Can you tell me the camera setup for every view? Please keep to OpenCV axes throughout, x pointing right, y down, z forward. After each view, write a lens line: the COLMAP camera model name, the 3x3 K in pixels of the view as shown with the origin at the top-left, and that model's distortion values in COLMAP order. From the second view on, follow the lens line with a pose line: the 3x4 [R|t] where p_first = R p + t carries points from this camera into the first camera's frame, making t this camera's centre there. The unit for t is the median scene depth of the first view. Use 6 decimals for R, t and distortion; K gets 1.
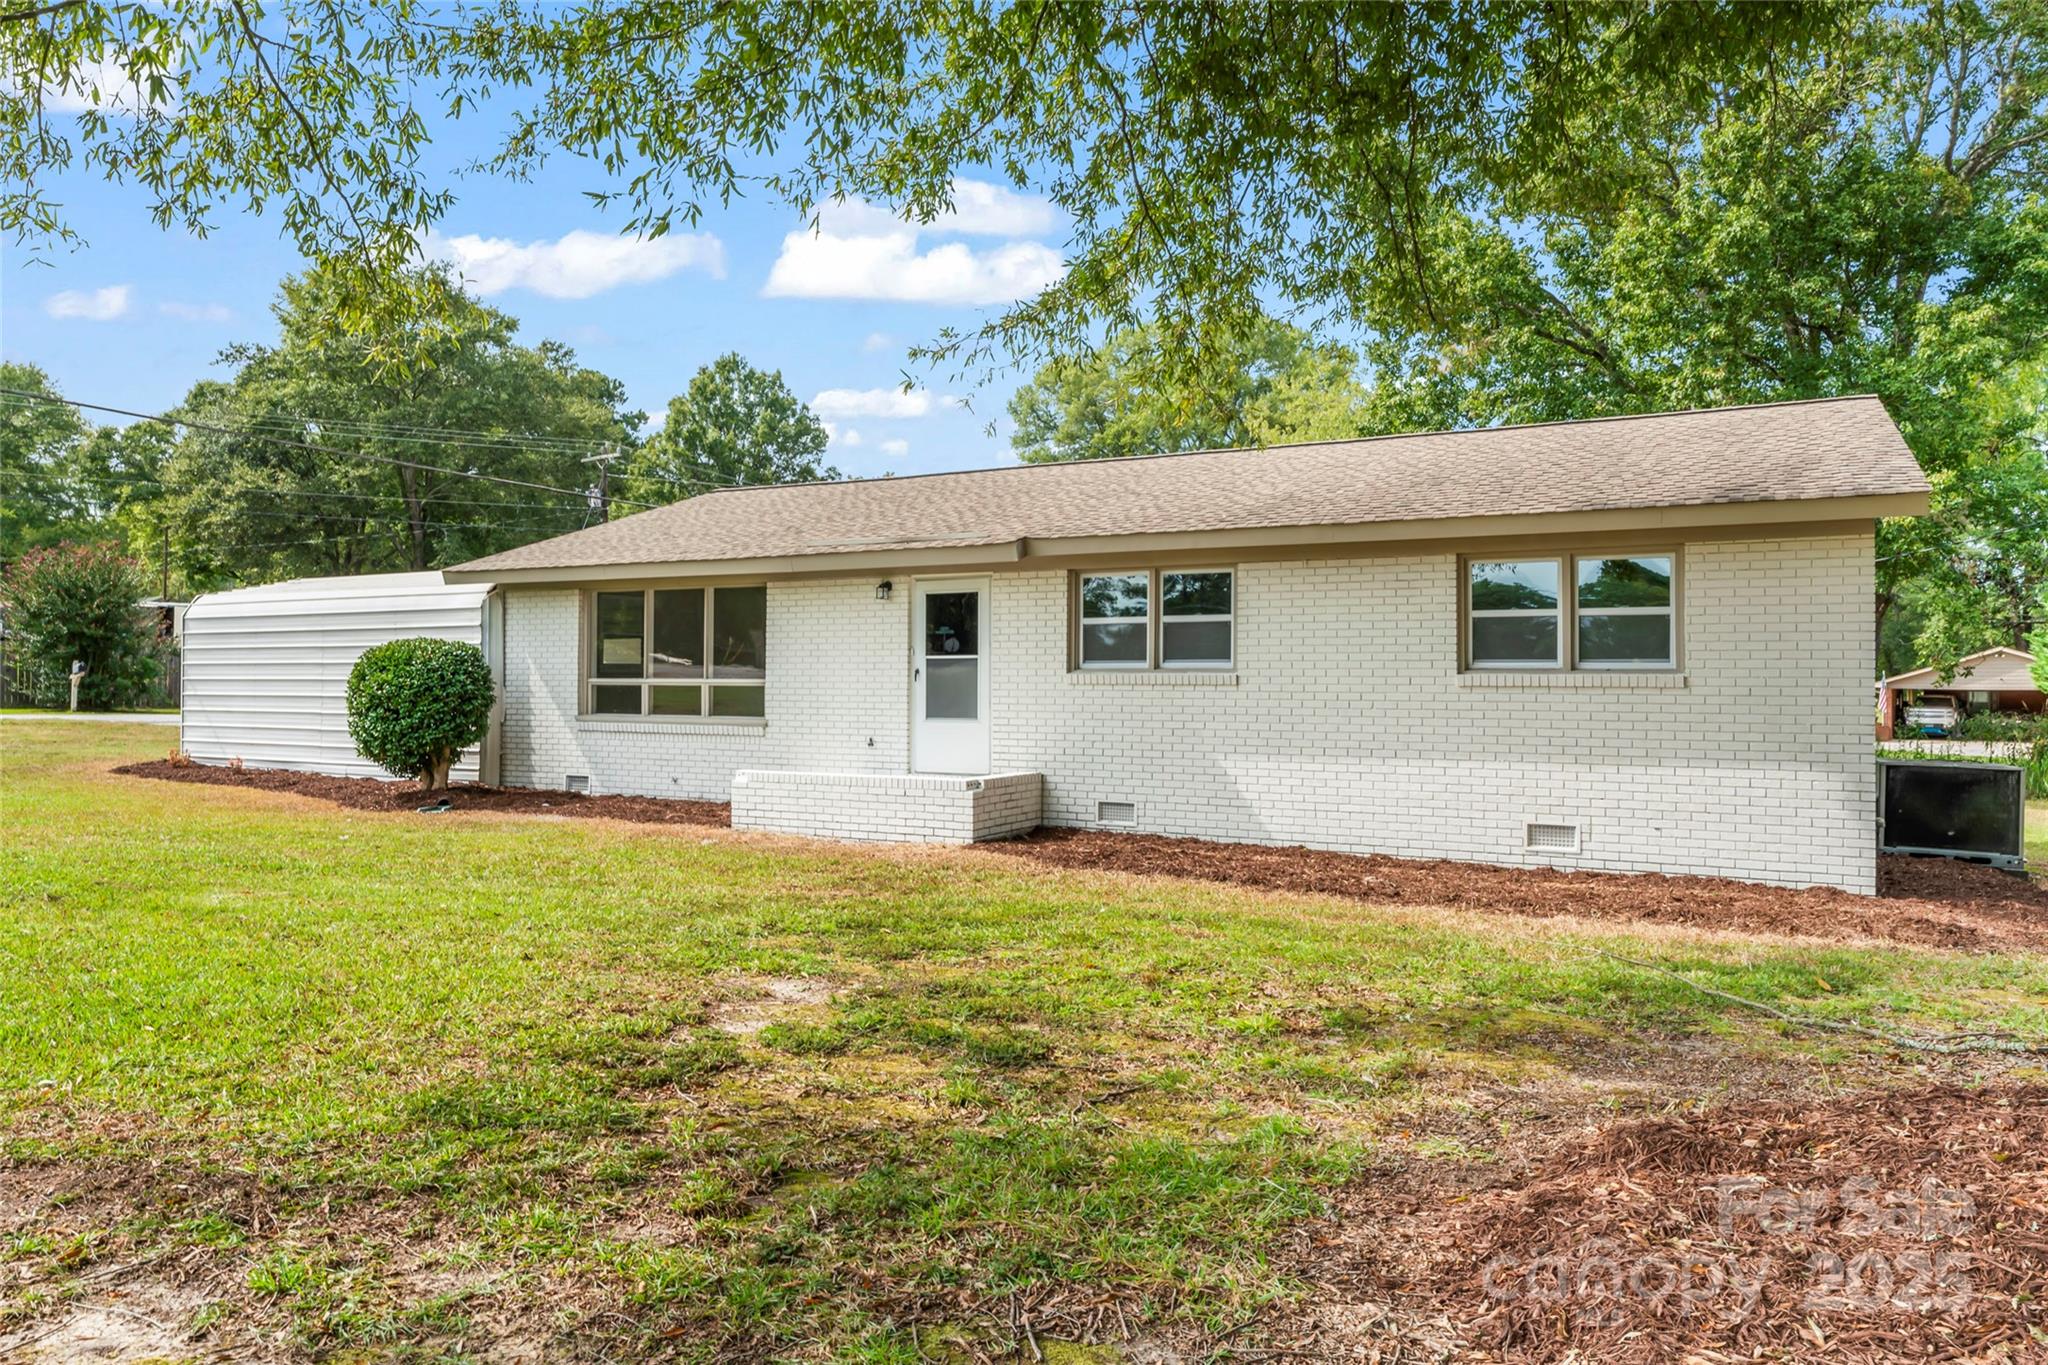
lens RADIAL K [[1346.2, 0, 1128.1], [0, 1346.2, 687.3], [0, 0, 1]] dist [0.027235, 0.000249]
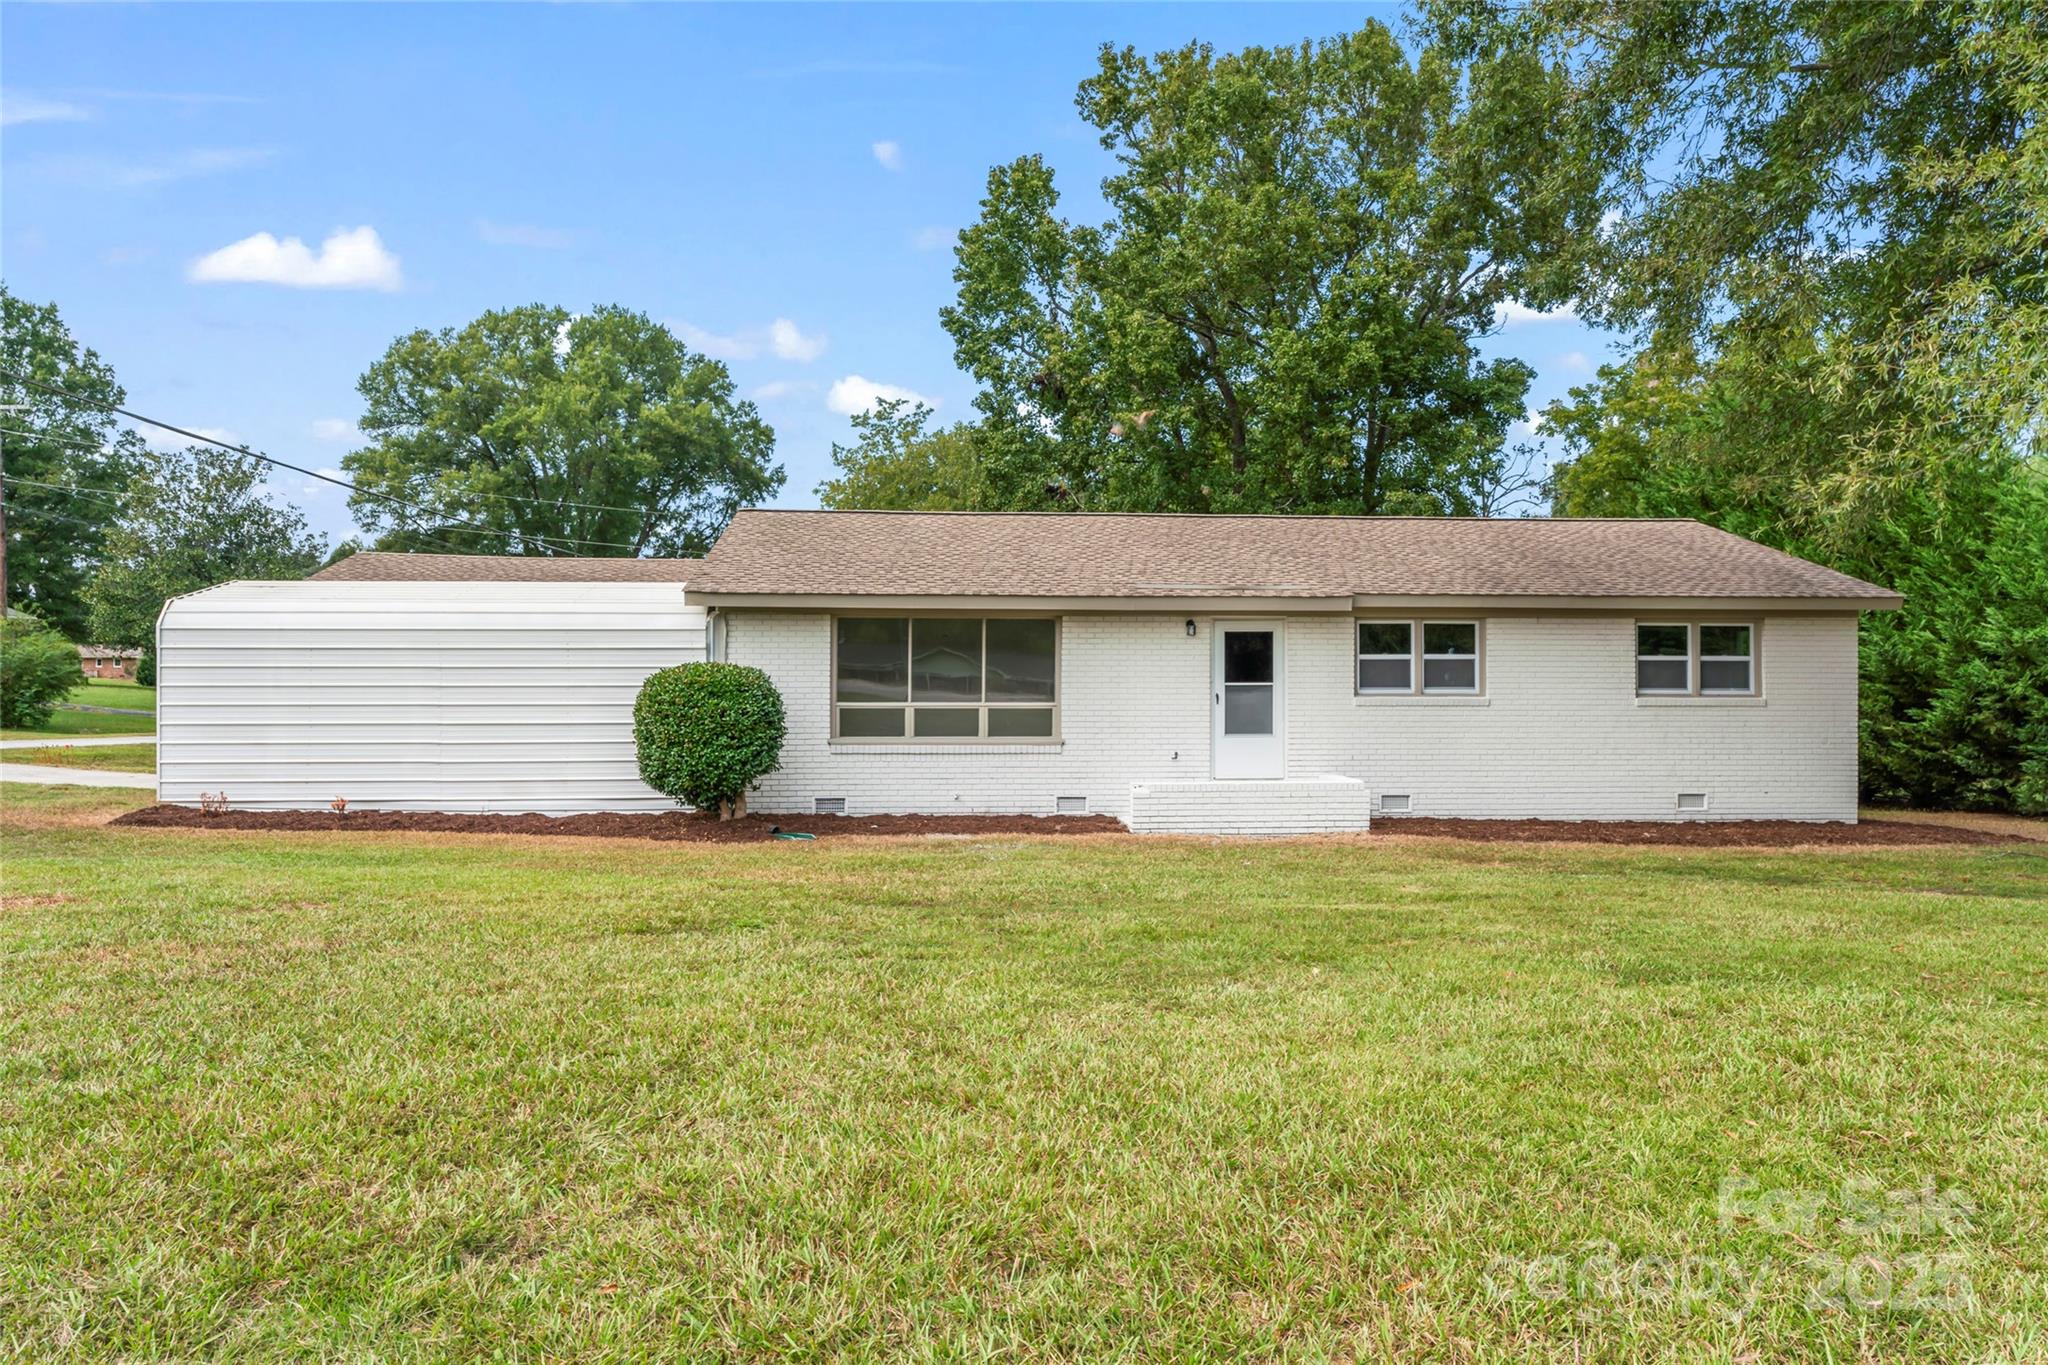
lens RADIAL K [[1346.2, 0, 1128.1], [0, 1346.2, 687.3], [0, 0, 1]] dist [0.027235, 0.000249]
pose [[0.832047, 0.004305, 0.554688, -0.890186], [0.004423, 0.999887, -0.014393, -0.002417], [-0.554687, 0.014429, 0.831934, 0.036515]]
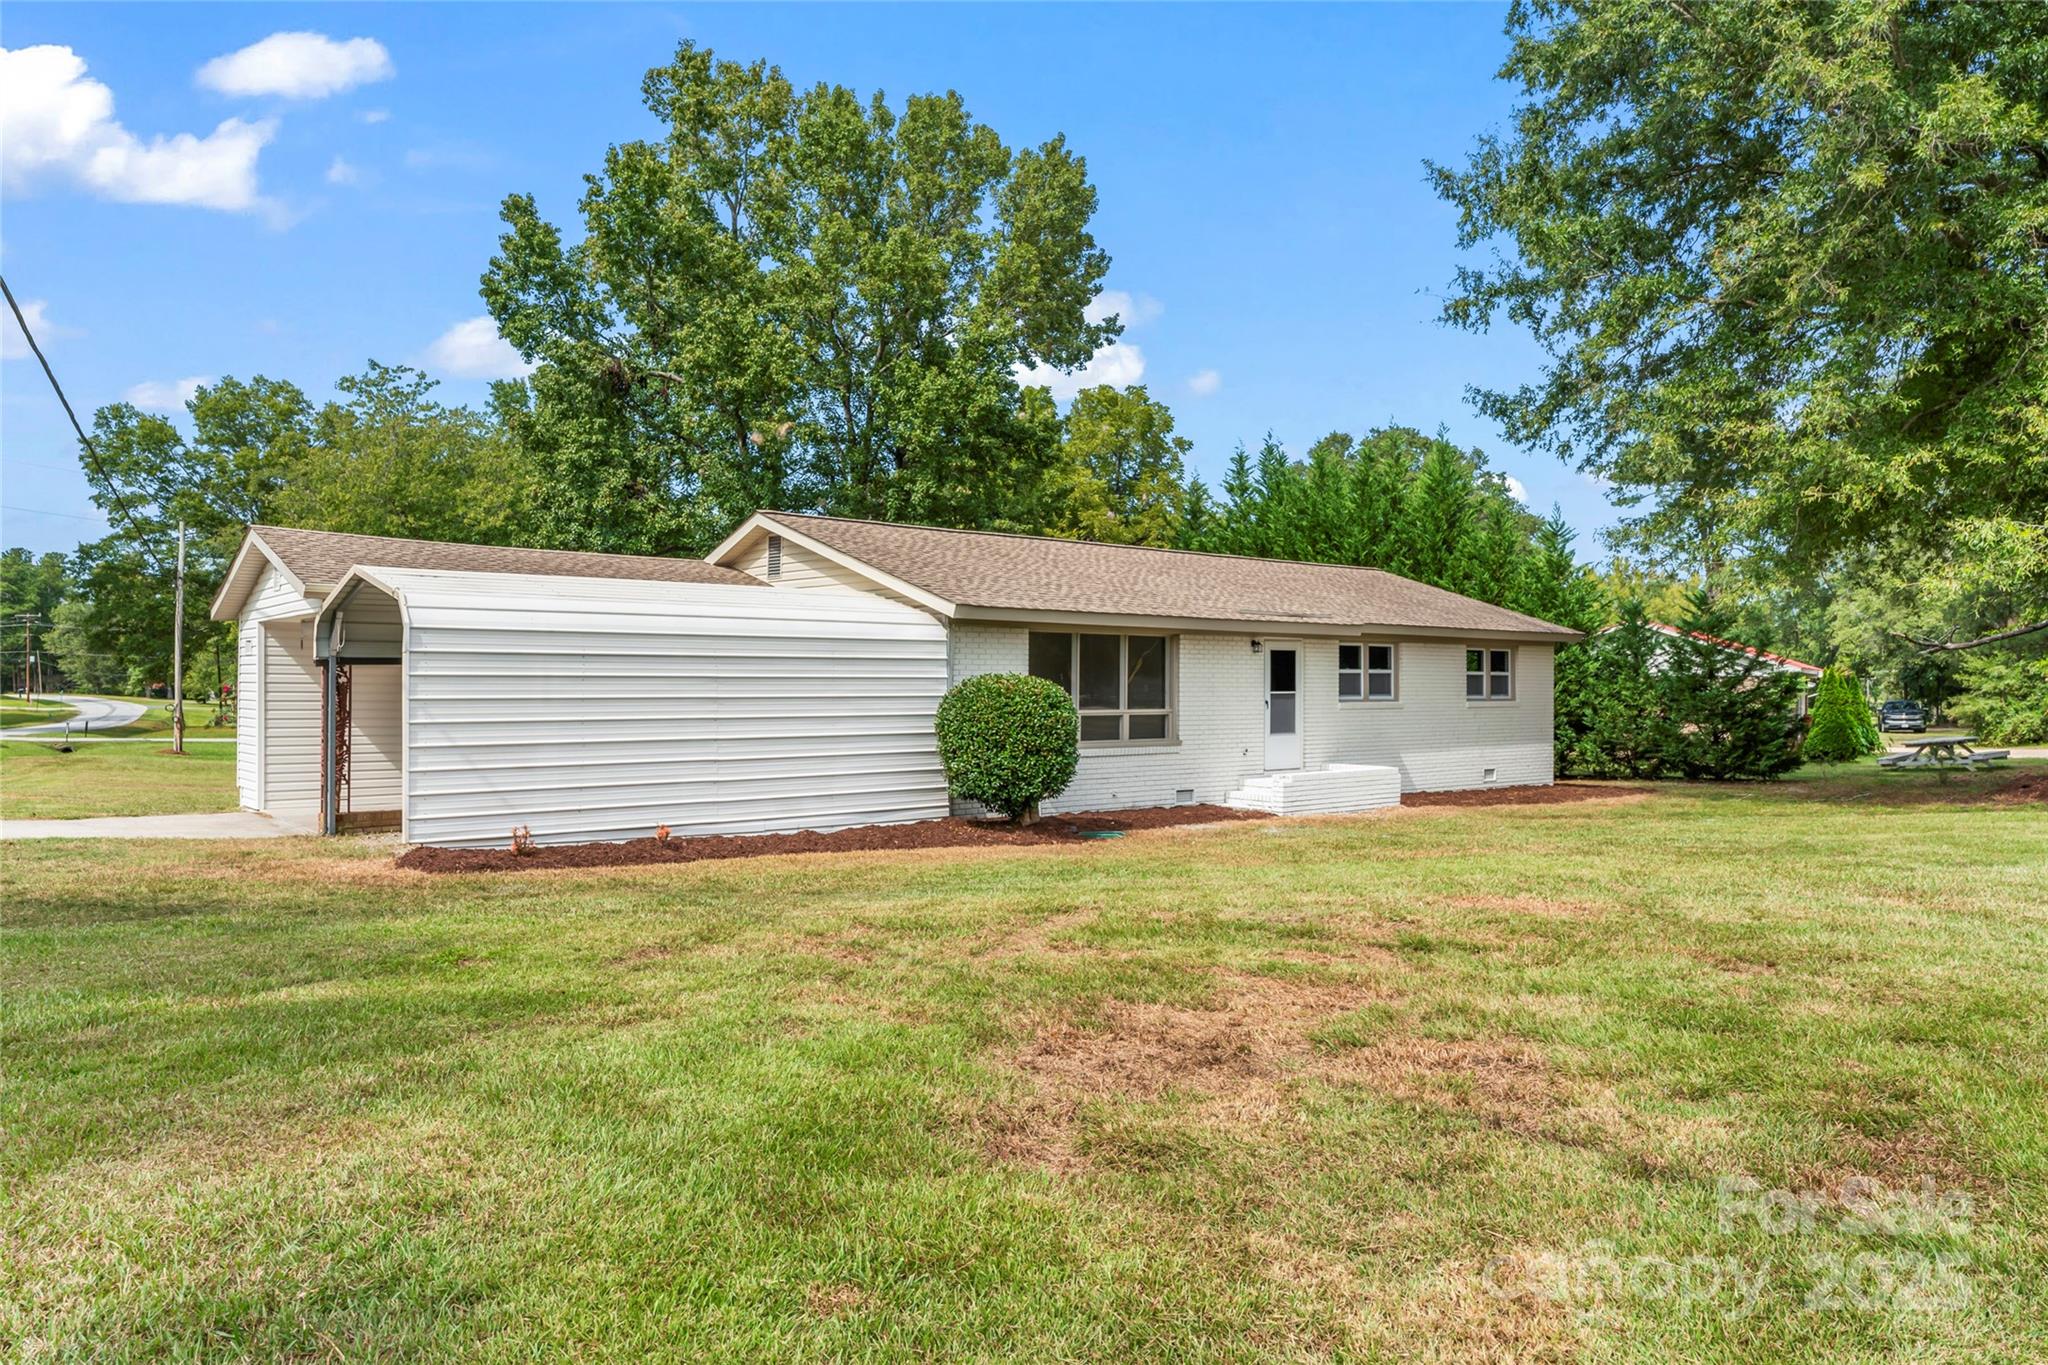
lens RADIAL K [[1346.2, 0, 1128.1], [0, 1346.2, 687.3], [0, 0, 1]] dist [0.027235, 0.000249]
pose [[0.353777, 0.004577, 0.935318, -1.585211], [0.015421, 0.999824, -0.010726, -0.015100], [-0.935202, 0.018218, 0.353644, 0.615342]]
